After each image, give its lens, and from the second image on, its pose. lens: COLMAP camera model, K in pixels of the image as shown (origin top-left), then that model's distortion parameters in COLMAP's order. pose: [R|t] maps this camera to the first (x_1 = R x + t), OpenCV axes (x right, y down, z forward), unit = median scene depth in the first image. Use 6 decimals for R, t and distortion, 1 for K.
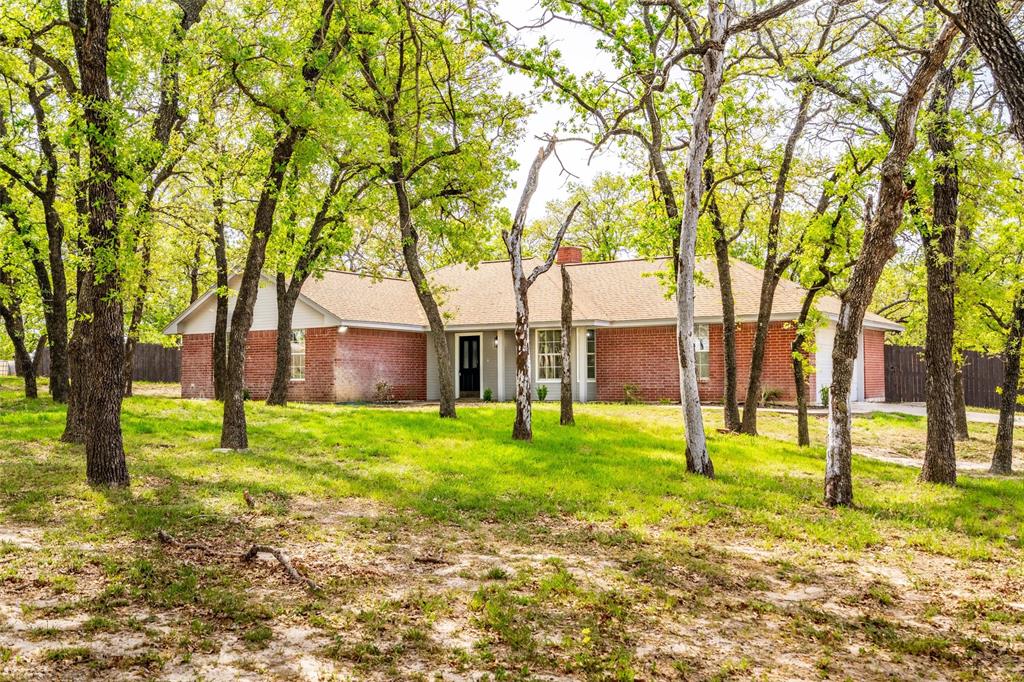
lens RADIAL K [[1014.7, 0, 513.7], [0, 1014.7, 339.3], [0, 0, 1]] dist [0.017150, 0.000000]
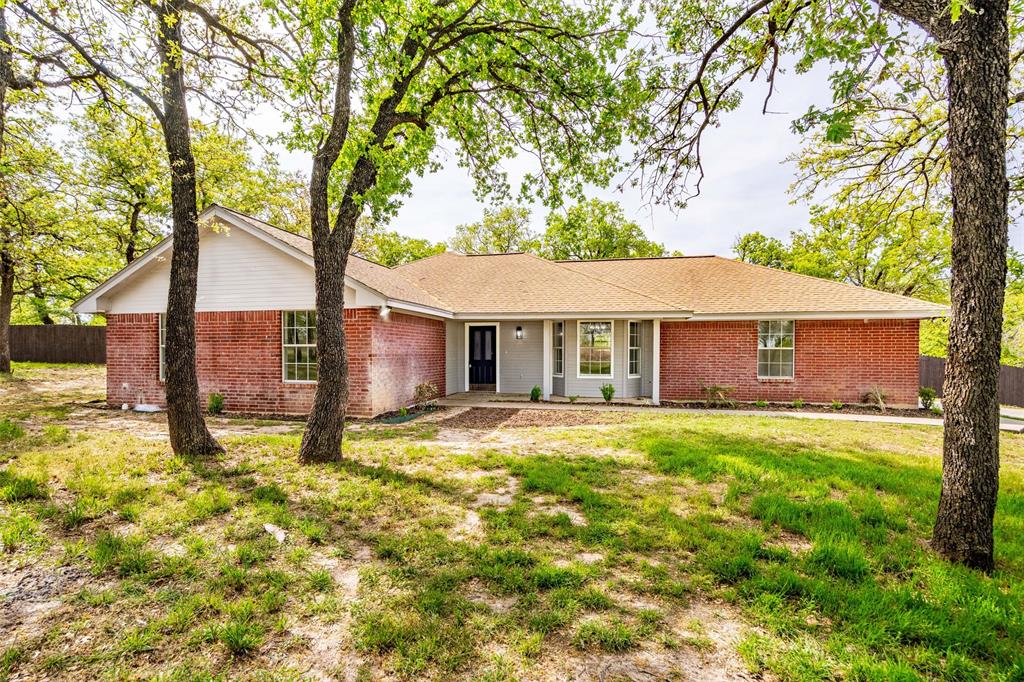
lens RADIAL K [[471.0, 0, 506.4], [0, 471.0, 351.8], [0, 0, 1]] dist [0.003938, 0.000488]
pose [[0.936405, 0.003626, 0.350904, -0.182180], [-0.019305, 0.998965, 0.041195, 0.002371], [-0.350391, -0.045349, 0.935505, 0.598936]]
